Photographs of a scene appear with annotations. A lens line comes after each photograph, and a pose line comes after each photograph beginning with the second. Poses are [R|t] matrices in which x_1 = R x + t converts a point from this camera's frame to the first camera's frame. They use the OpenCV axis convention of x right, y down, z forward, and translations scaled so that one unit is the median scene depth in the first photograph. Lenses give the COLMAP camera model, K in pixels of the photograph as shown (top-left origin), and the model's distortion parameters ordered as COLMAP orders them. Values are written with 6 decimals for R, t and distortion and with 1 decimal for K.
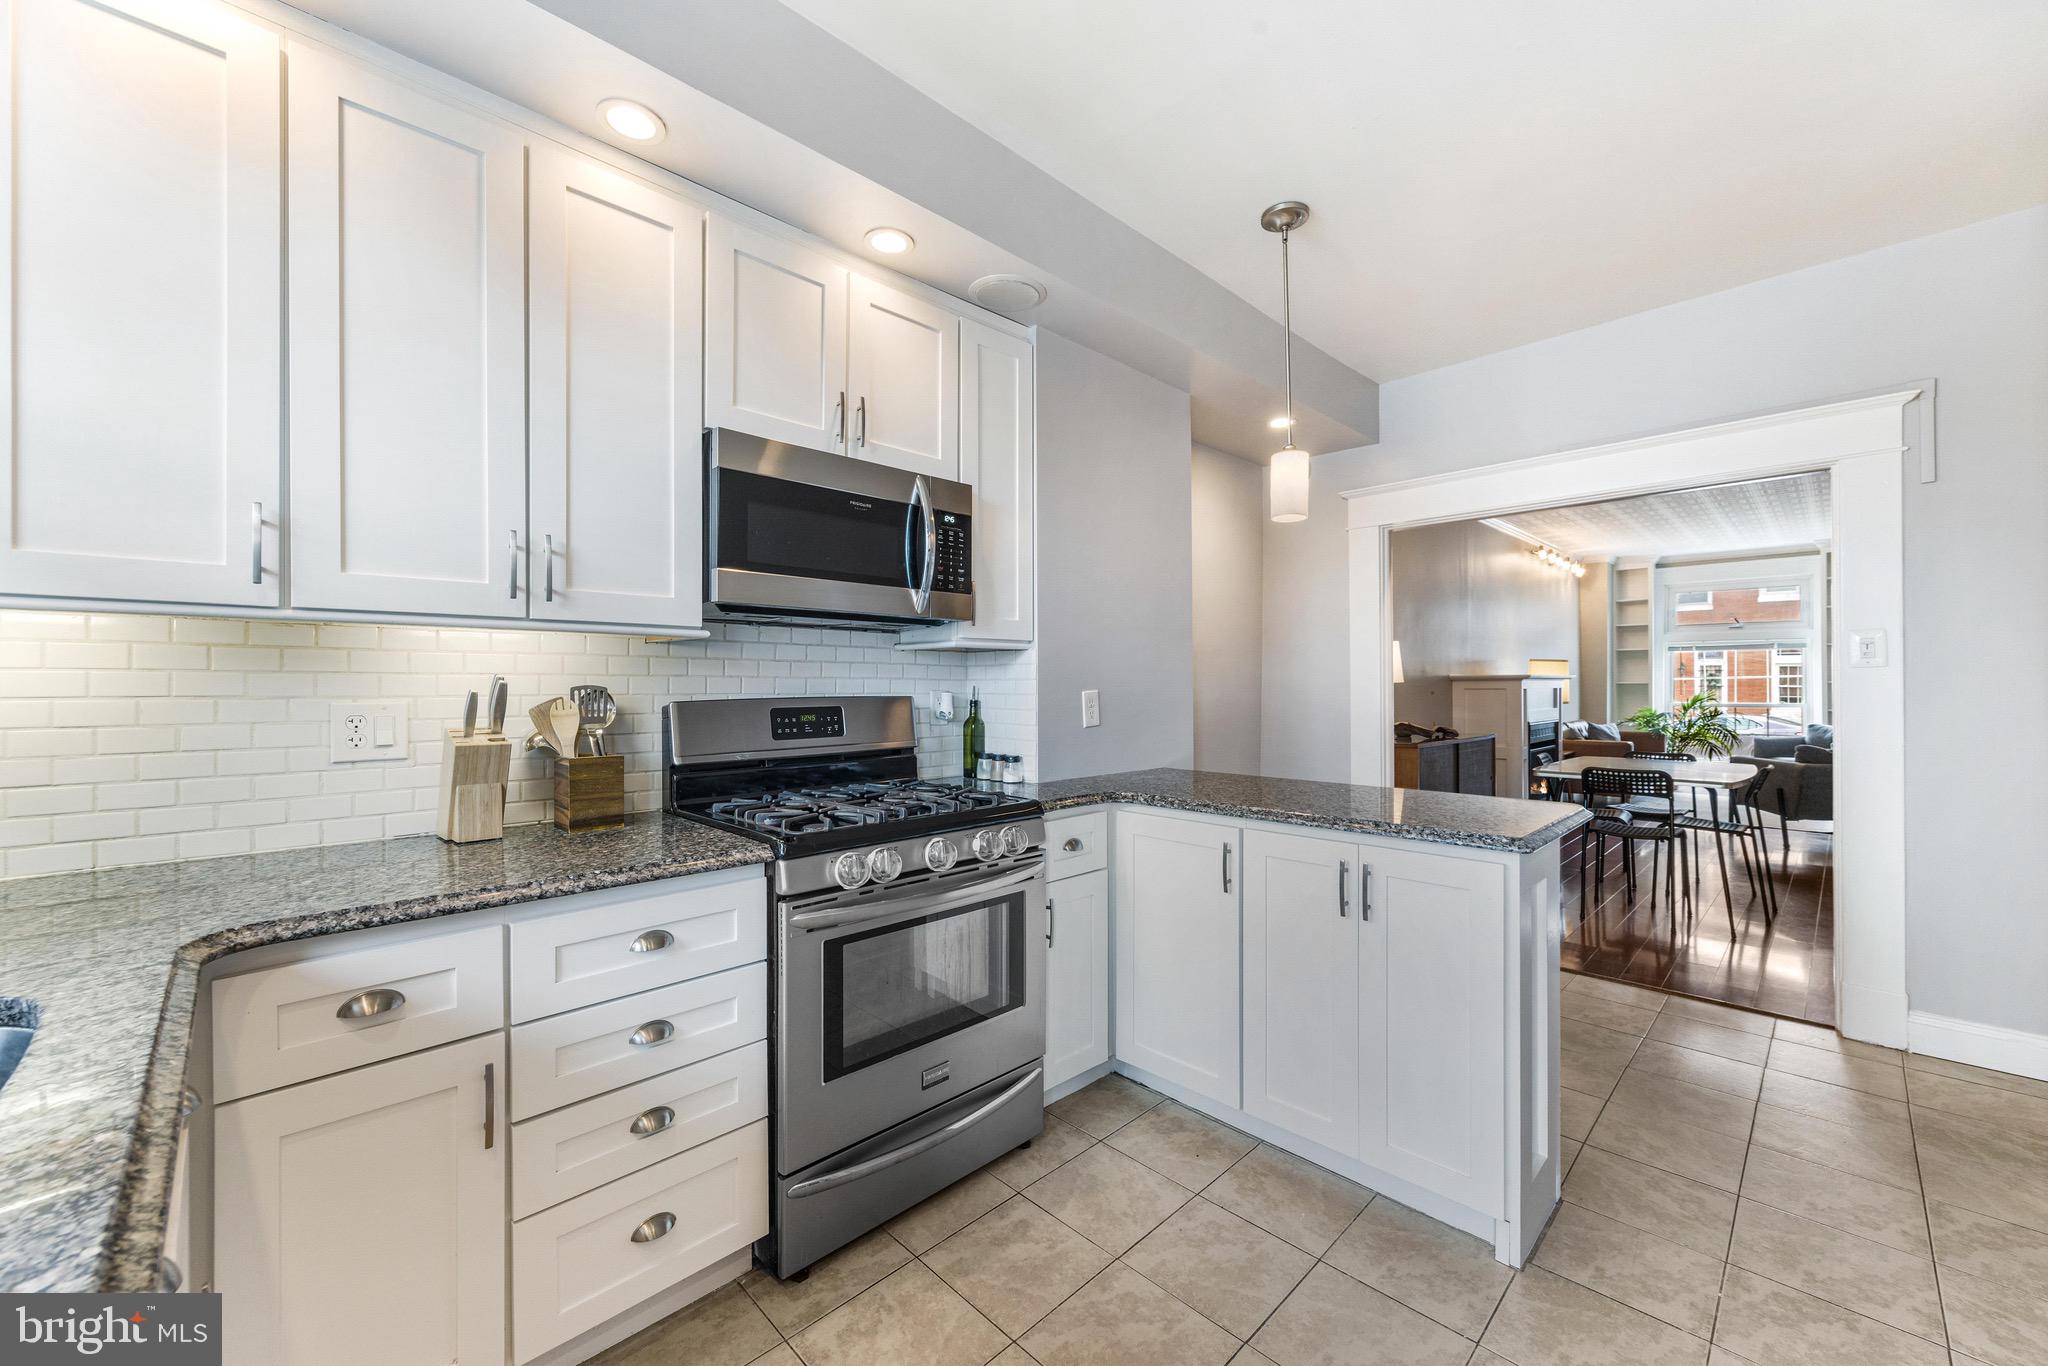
lens RADIAL K [[793.2, 0, 1027.4], [0, 793.2, 680.3], [0, 0, 1]] dist [-0.000475, -0.000061]
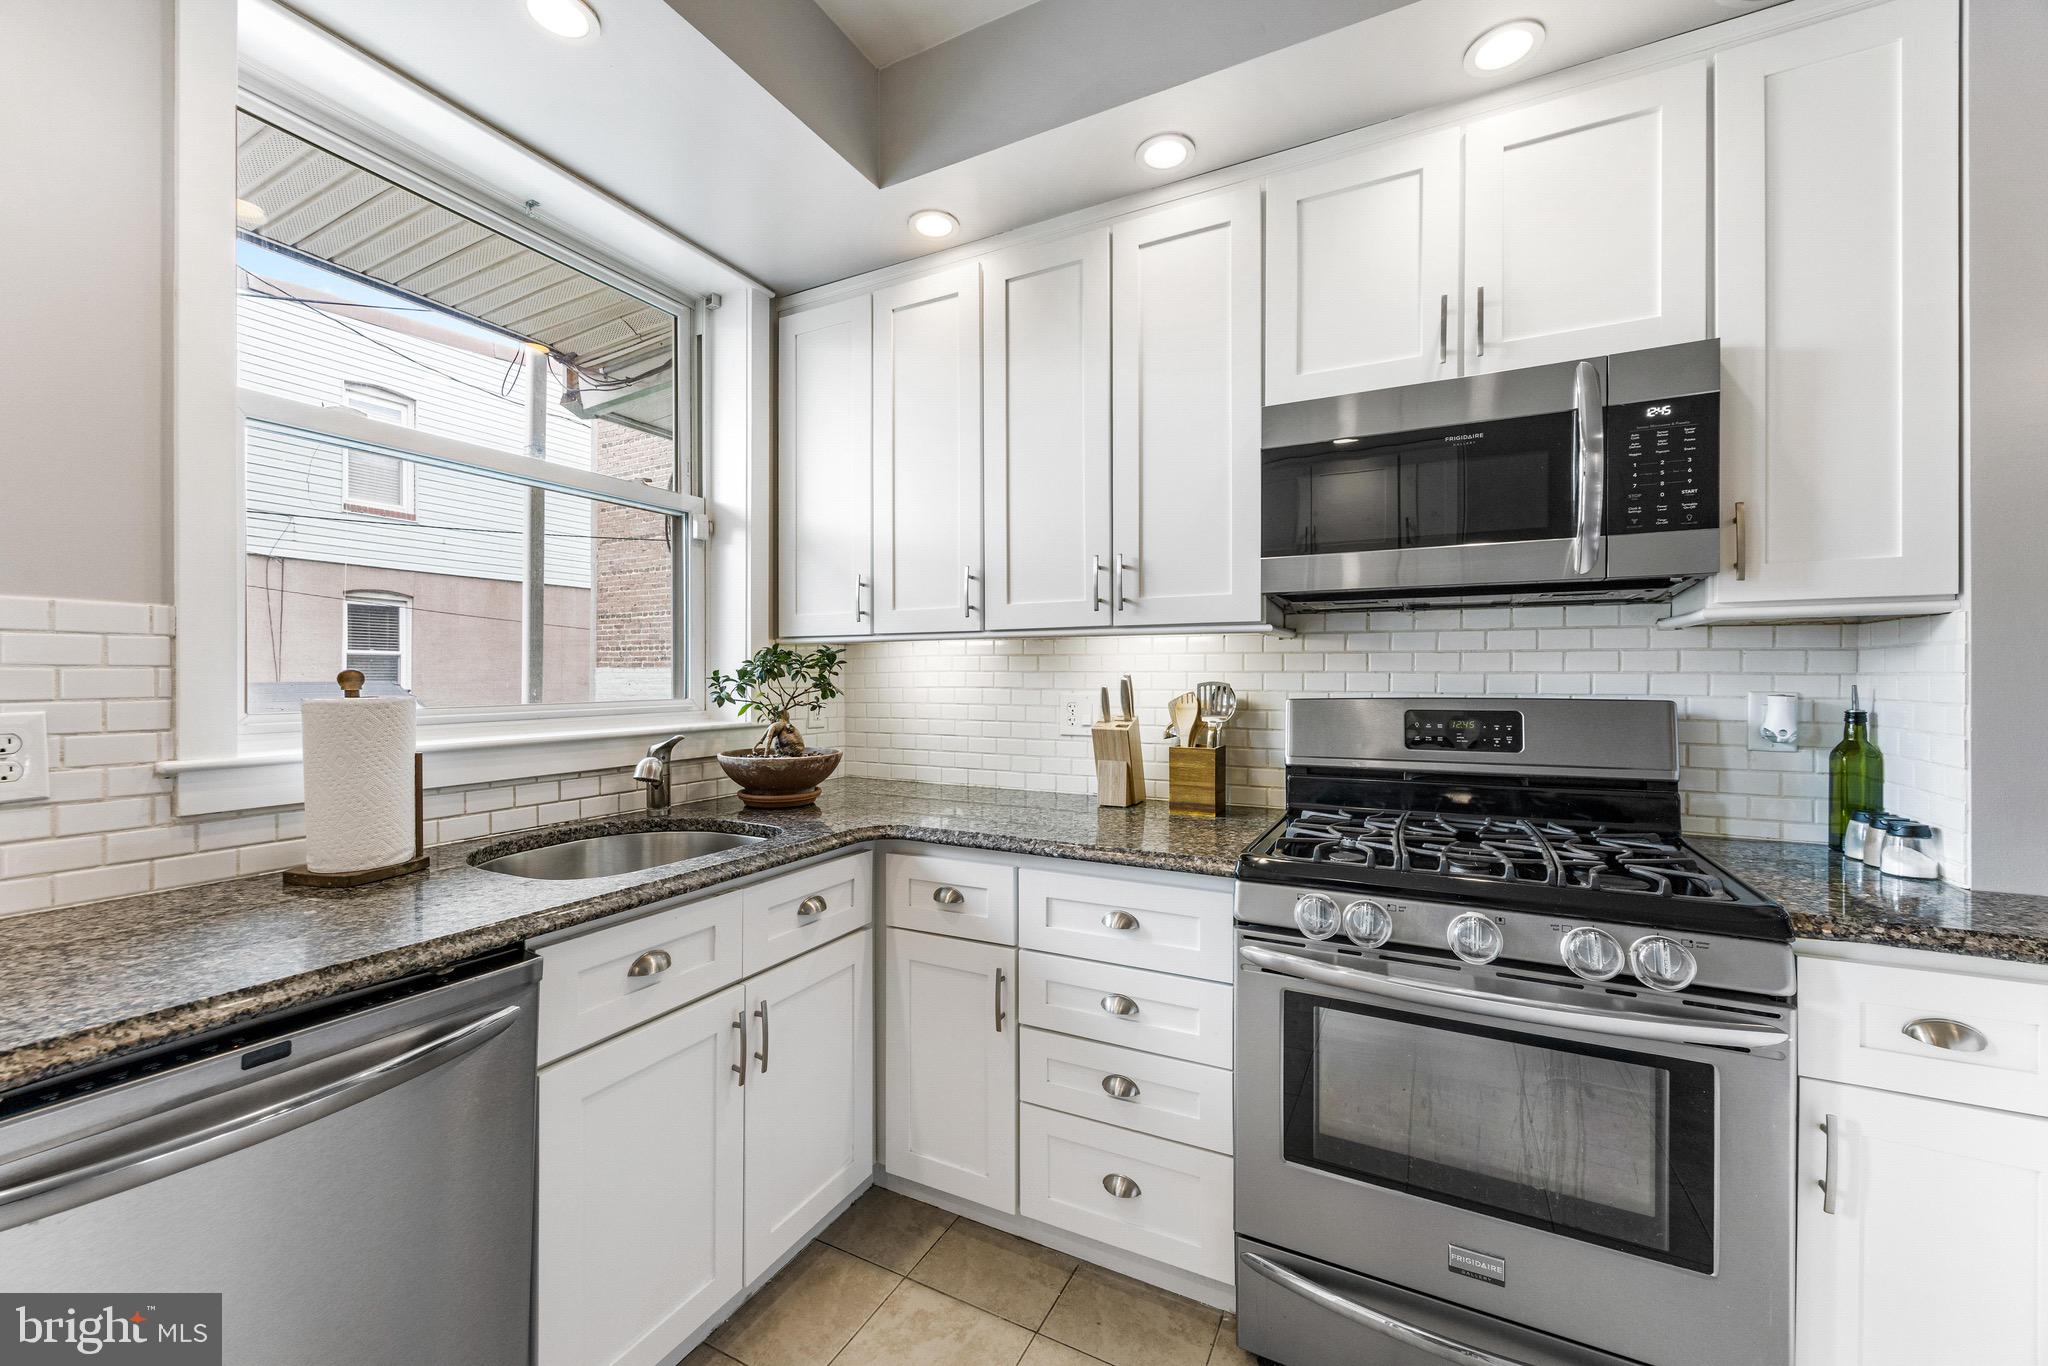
lens RADIAL K [[793.2, 0, 1027.4], [0, 793.2, 680.3], [0, 0, 1]] dist [-0.000475, -0.000061]
pose [[0.316998, 0.005505, -0.948410, 0.386563], [0.005098, 0.999959, 0.007508, -0.004748], [0.948412, -0.007215, 0.316957, 0.412449]]
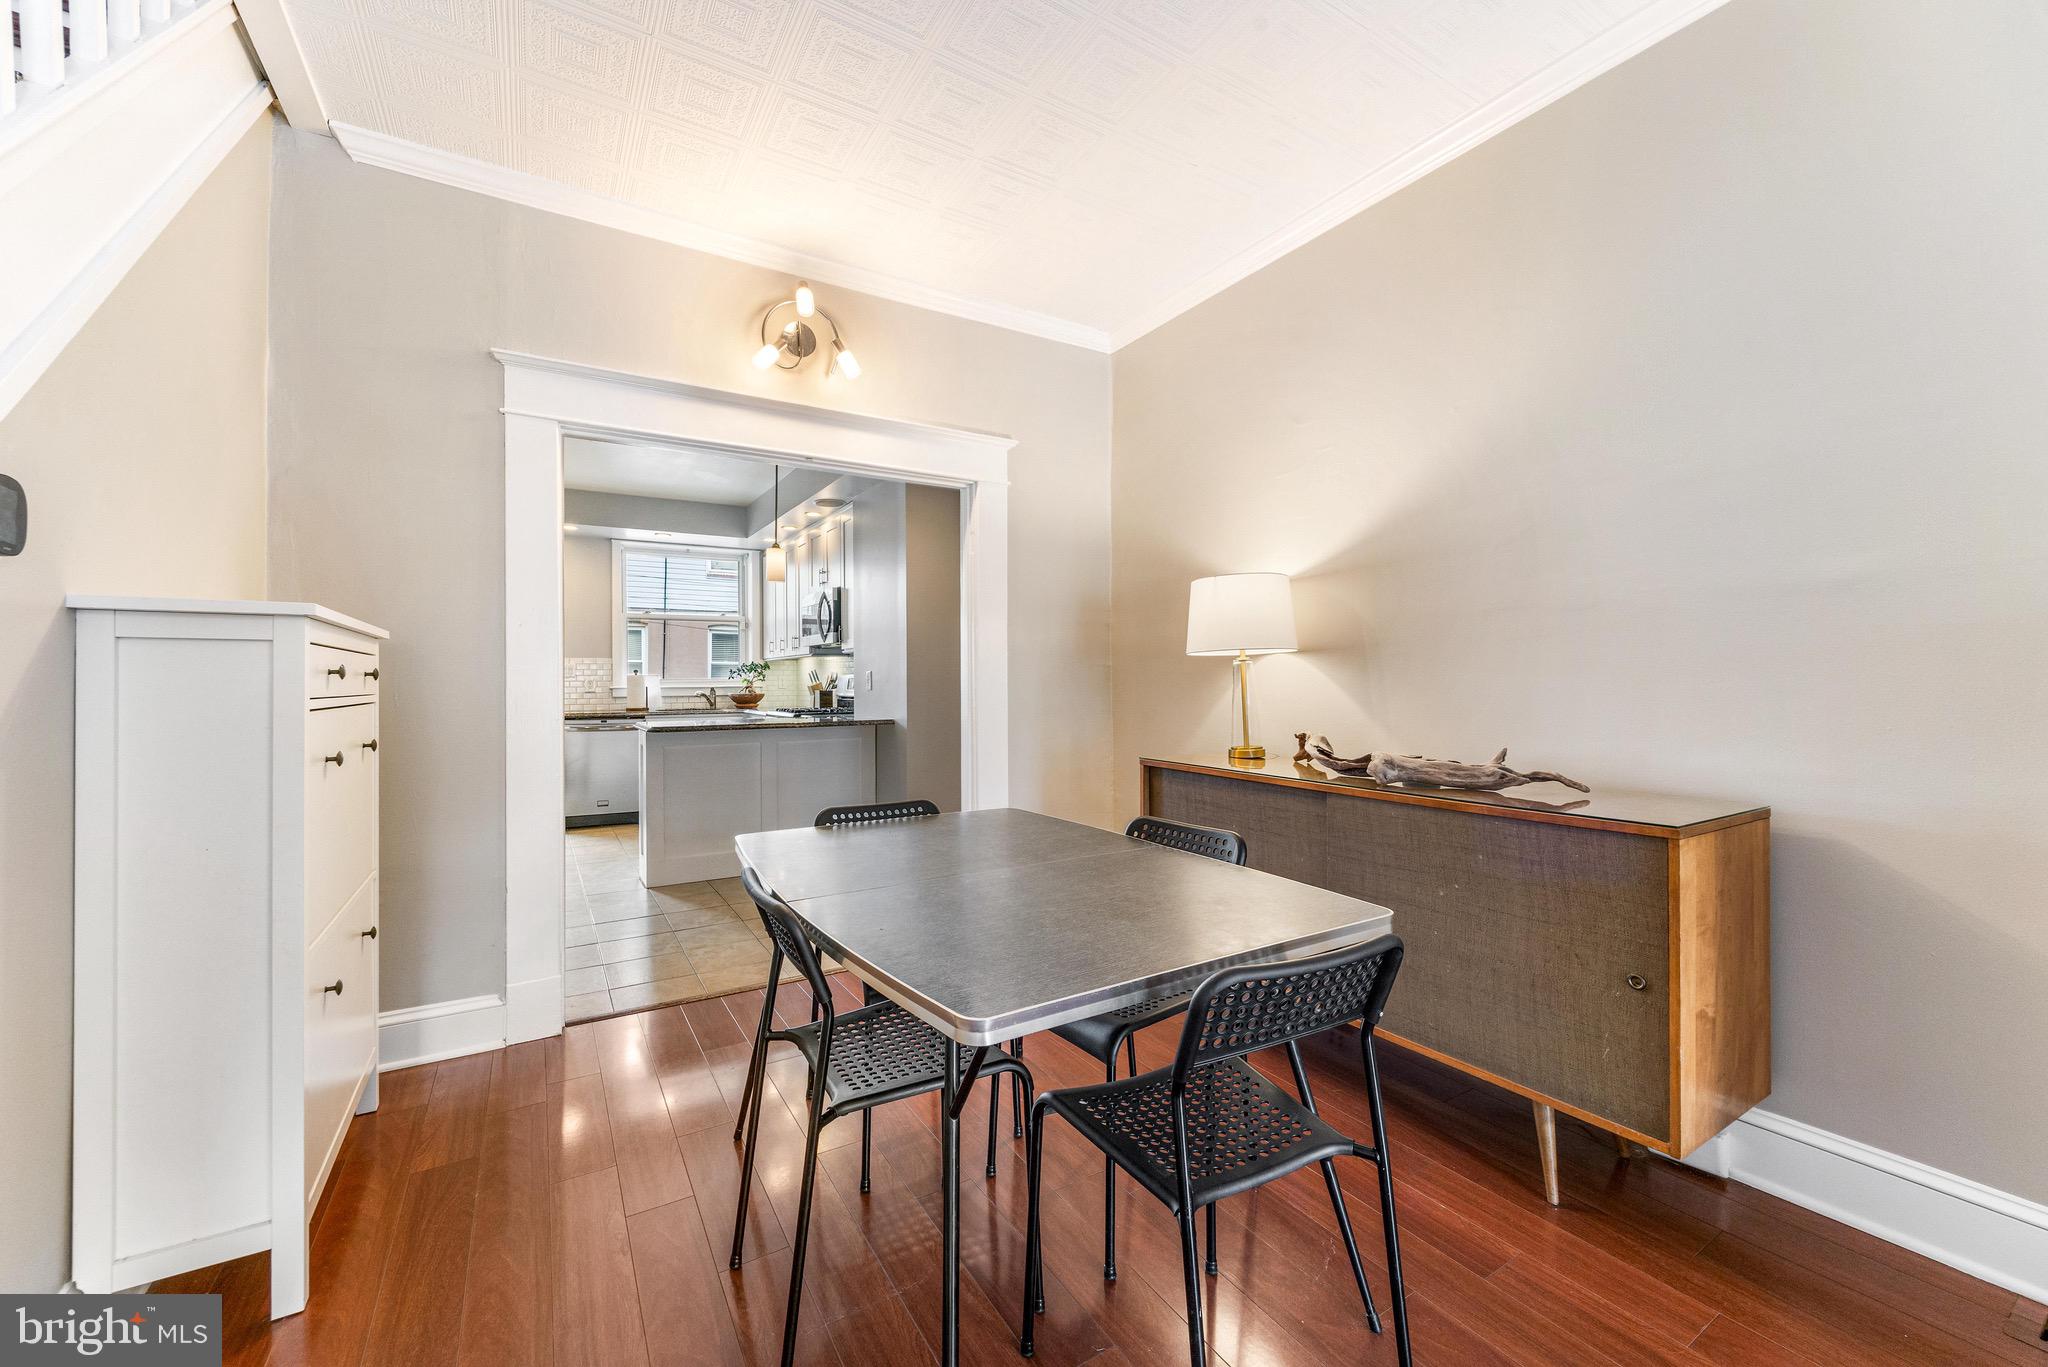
lens RADIAL K [[798.8, 0, 1003.0], [0, 798.8, 677.3], [0, 0, 1]] dist [0.000419, 0.000063]
pose [[-0.235993, 0.002846, -0.971750, 2.623134], [0.010021, 0.999950, 0.000495, 0.035351], [0.971703, -0.009621, -0.236010, 2.503241]]
